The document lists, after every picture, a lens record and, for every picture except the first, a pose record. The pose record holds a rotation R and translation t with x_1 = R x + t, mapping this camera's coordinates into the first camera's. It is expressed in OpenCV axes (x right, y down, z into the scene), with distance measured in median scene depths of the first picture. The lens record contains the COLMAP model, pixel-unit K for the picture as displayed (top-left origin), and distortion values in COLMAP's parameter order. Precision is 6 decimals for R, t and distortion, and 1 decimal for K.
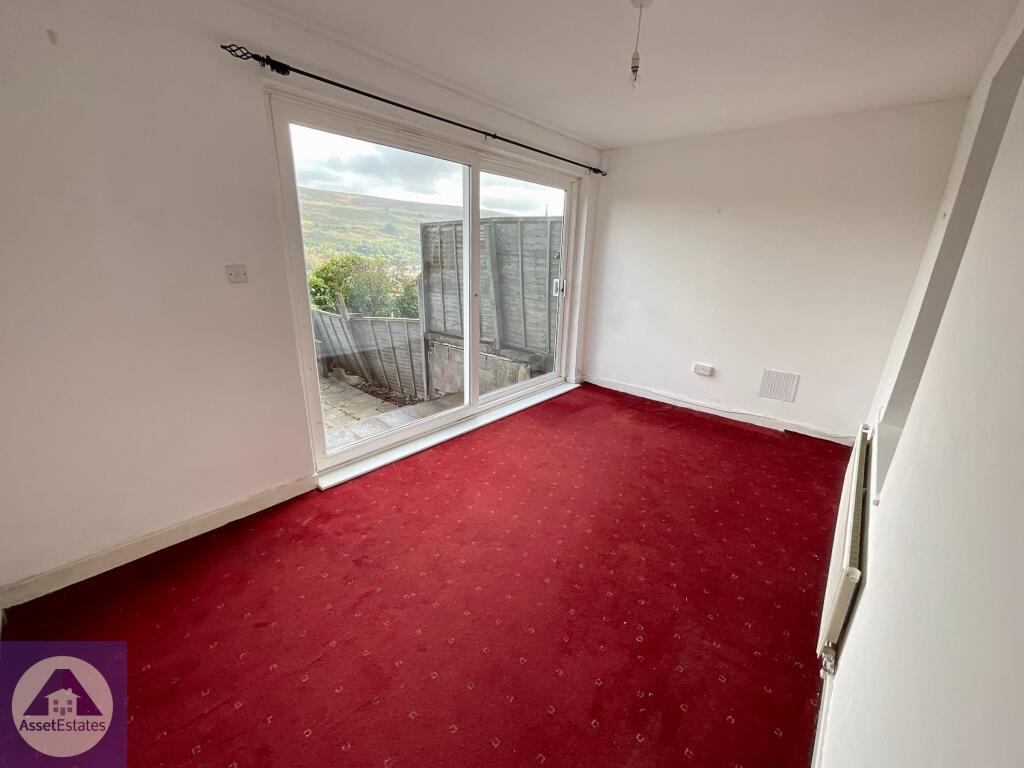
lens RADIAL K [[410.9, 0, 516.0], [0, 410.9, 384.9], [0, 0, 1]] dist [-0.002412, -0.000925]
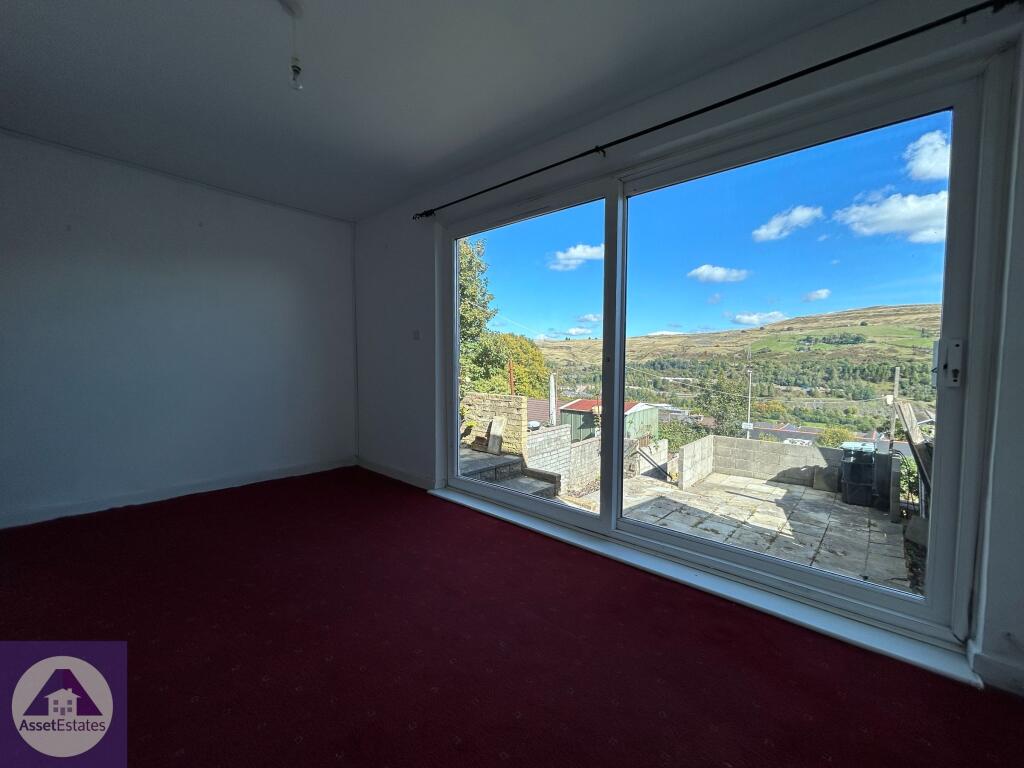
lens RADIAL K [[409.3, 0, 516.2], [0, 409.3, 378.5], [0, 0, 1]] dist [-0.006185, 0.001820]
pose [[-0.010229, 0.006467, -0.999927, 0.593453], [-0.316511, 0.948543, 0.009372, -0.137099], [0.948534, 0.316583, -0.007656, 0.837428]]
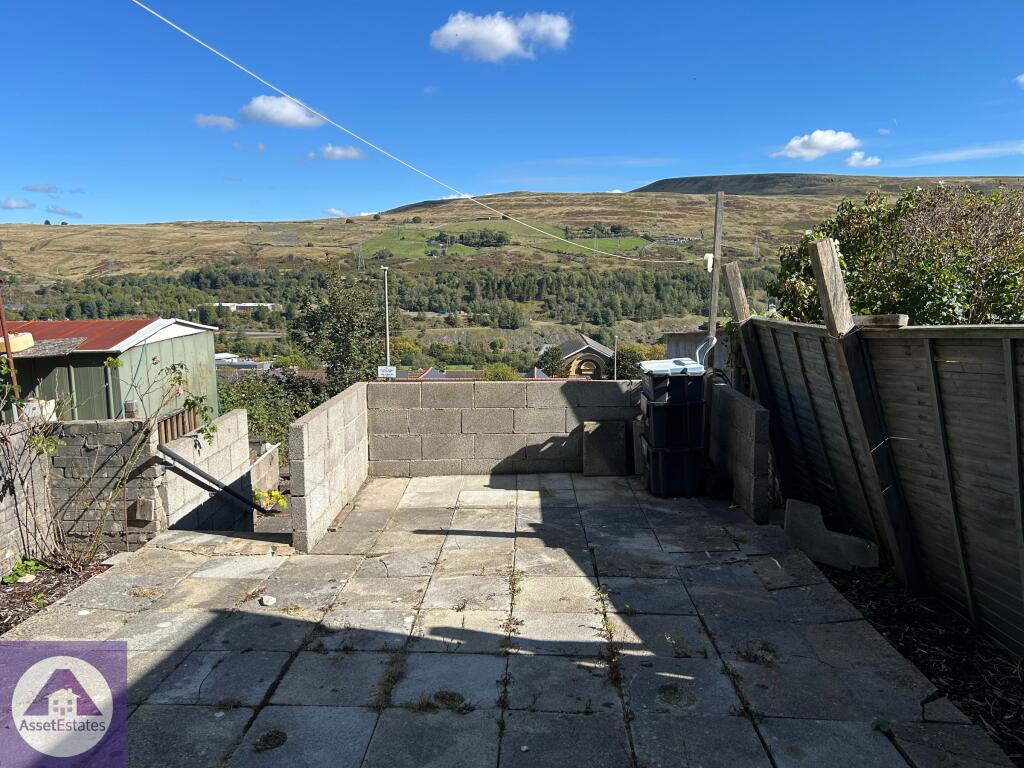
lens RADIAL K [[762.6, 0, 511.0], [0, 762.6, 392.7], [0, 0, 1]] dist [0.054753, -0.061287]
pose [[0.641838, 0.079643, -0.762693, -0.371865], [-0.212889, 0.974002, -0.077446, -0.075128], [0.736697, 0.212077, 0.642107, 1.197431]]
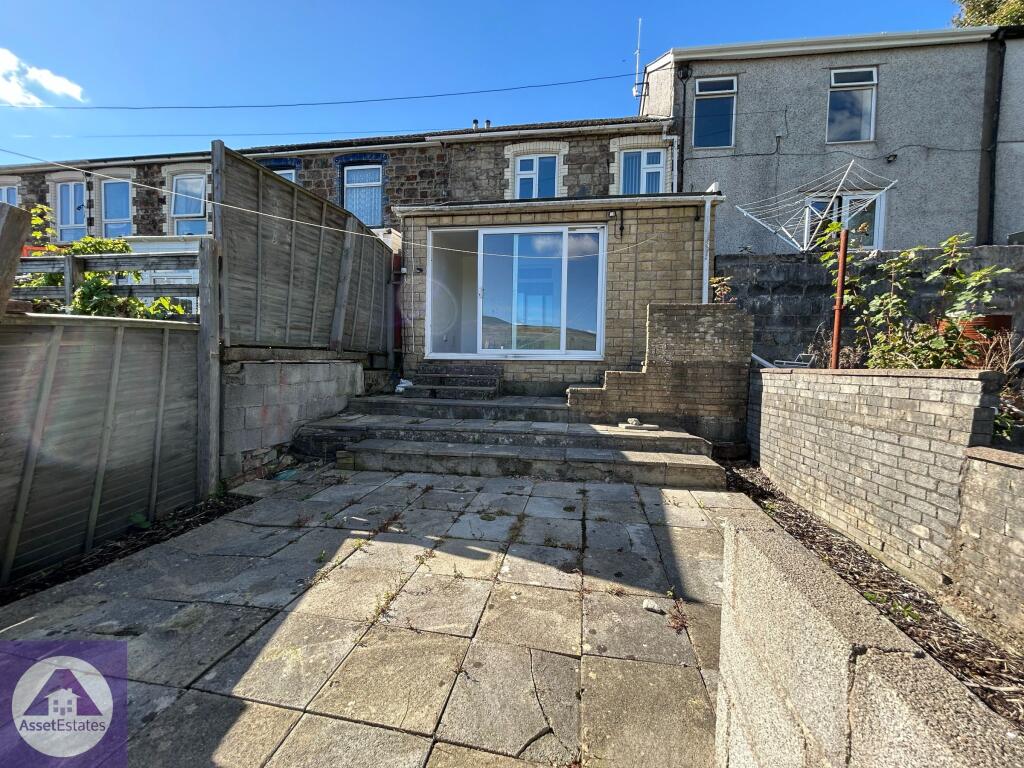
lens RADIAL K [[409.3, 0, 510.8], [0, 409.3, 381.4], [0, 0, 1]] dist [-0.006185, 0.001820]
pose [[-0.521630, -0.074921, 0.849876, -1.777783], [0.228913, 0.947321, 0.224012, -0.253351], [-0.821888, 0.311399, -0.477001, 2.047508]]
